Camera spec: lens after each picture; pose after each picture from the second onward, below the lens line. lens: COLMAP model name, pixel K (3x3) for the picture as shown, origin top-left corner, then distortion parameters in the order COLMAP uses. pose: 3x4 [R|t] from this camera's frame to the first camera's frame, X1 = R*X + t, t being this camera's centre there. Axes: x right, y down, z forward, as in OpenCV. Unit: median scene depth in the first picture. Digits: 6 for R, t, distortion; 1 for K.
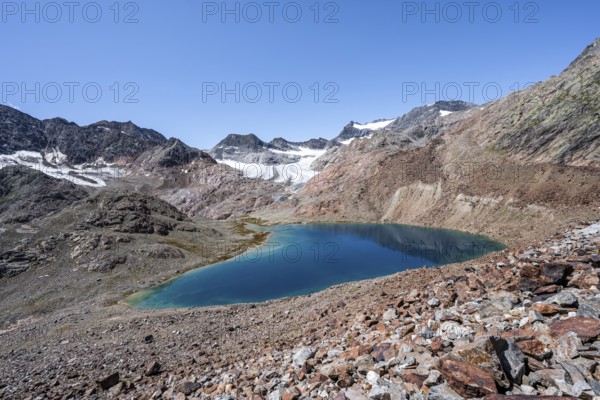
lens RADIAL K [[267.4, 0, 300.0], [0, 267.4, 200.0], [0, 0, 1]] dist [-0.000150, -0.000073]
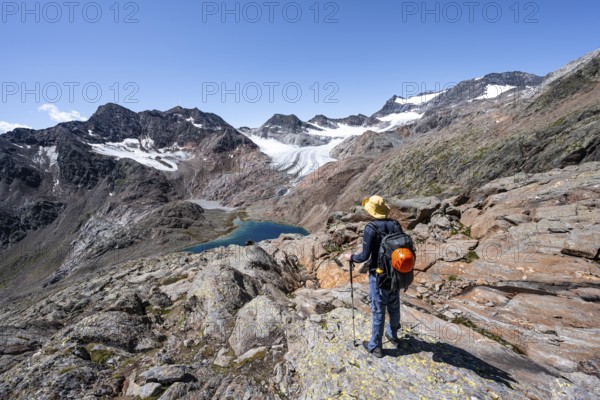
lens RADIAL K [[267.4, 0, 300.0], [0, 267.4, 200.0], [0, 0, 1]] dist [-0.000150, -0.000073]
pose [[0.971697, 0.063582, -0.227512, 0.193404], [-0.028315, 0.987503, 0.155039, -0.099789], [0.234526, -0.144209, 0.961354, -0.195583]]
